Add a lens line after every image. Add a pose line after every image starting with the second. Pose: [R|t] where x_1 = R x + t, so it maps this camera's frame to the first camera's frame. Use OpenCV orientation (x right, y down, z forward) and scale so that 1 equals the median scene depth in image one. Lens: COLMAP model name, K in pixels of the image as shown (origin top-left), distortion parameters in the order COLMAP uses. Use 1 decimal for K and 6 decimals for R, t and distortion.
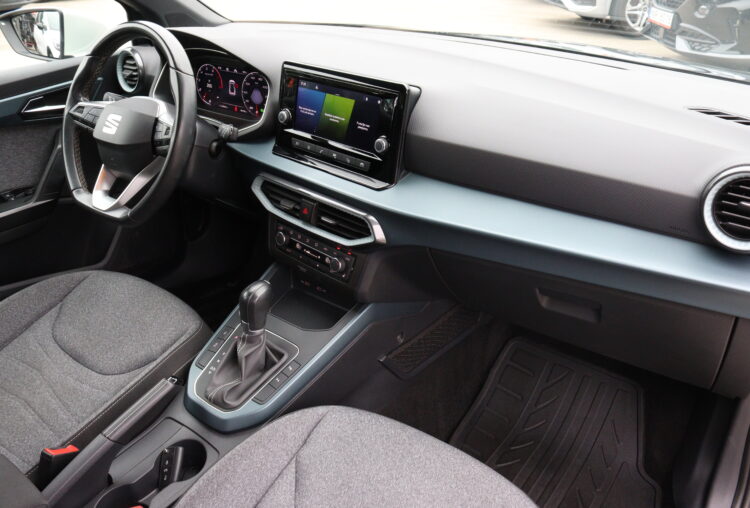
lens RADIAL K [[624.5, 0, 379.1], [0, 624.5, 248.7], [0, 0, 1]] dist [-0.175906, 0.151999]
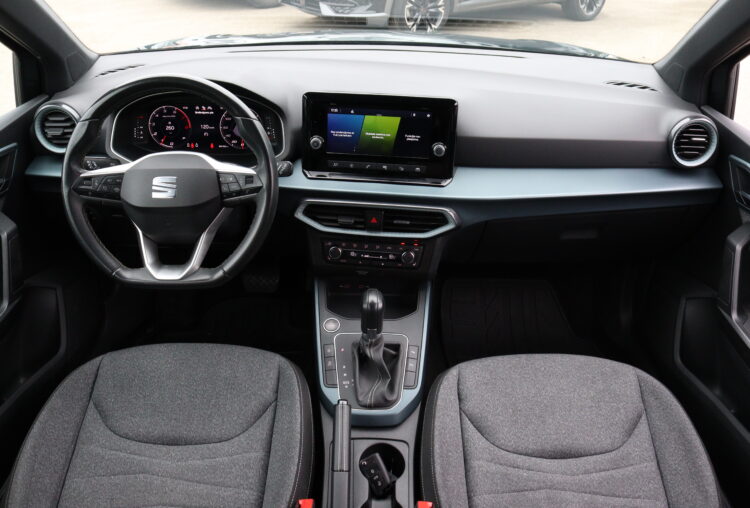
lens RADIAL K [[624.5, 0, 379.1], [0, 624.5, 248.7], [0, 0, 1]] dist [-0.175906, 0.151999]
pose [[0.798987, -0.289059, 0.527319, -0.694661], [0.264422, 0.956448, 0.123645, -0.142782], [-0.540094, 0.040644, 0.840623, 0.036299]]
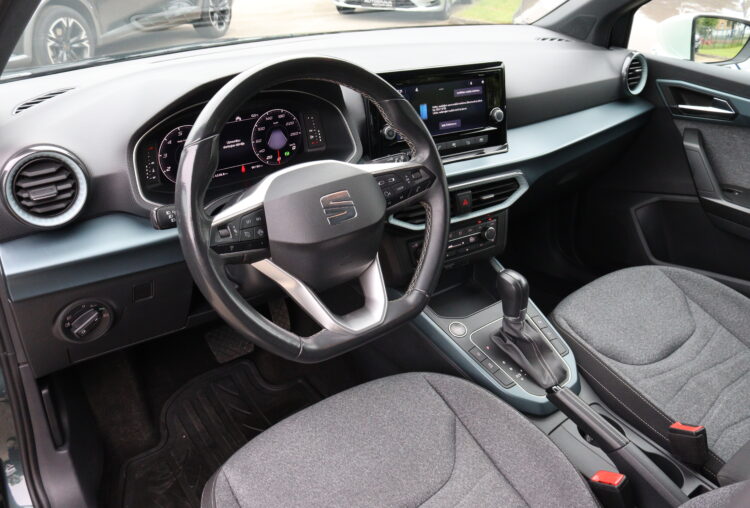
lens RADIAL K [[624.5, 0, 379.1], [0, 624.5, 248.7], [0, 0, 1]] dist [-0.175906, 0.151999]
pose [[0.268889, -0.437645, 0.858001, -1.032989], [0.440155, 0.848185, 0.294698, -0.347741], [-0.856716, 0.298412, 0.420699, 0.677765]]
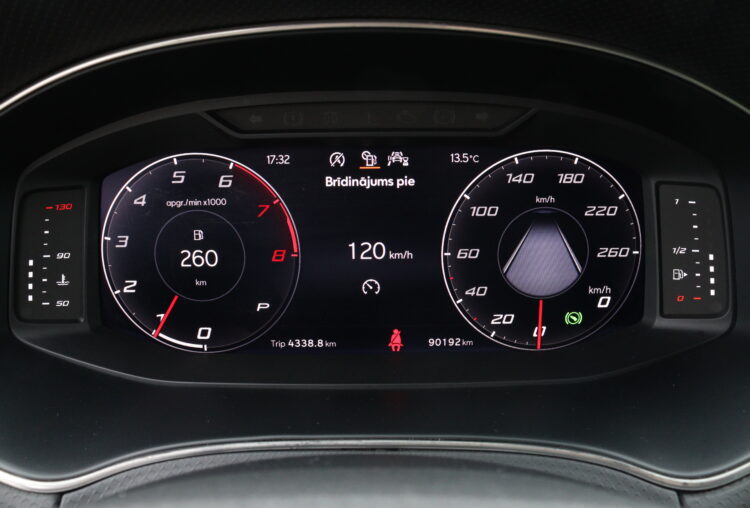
lens RADIAL K [[624.5, 0, 379.1], [0, 624.5, 248.7], [0, 0, 1]] dist [-0.175906, 0.151999]
pose [[0.797488, -0.163805, 0.580672, -0.421420], [0.292233, 0.946879, -0.134239, -0.272921], [-0.527838, 0.276745, 0.802994, 0.973651]]
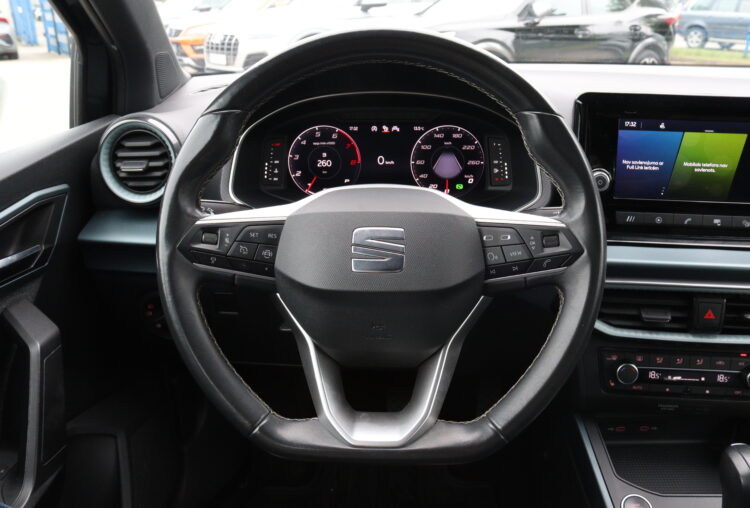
lens RADIAL K [[624.5, 0, 379.1], [0, 624.5, 248.7], [0, 0, 1]] dist [-0.175906, 0.151999]
pose [[0.819838, -0.213579, 0.531272, -0.676381], [0.278255, 0.959515, -0.043653, -0.184198], [-0.500440, 0.183617, 0.846076, 0.608578]]
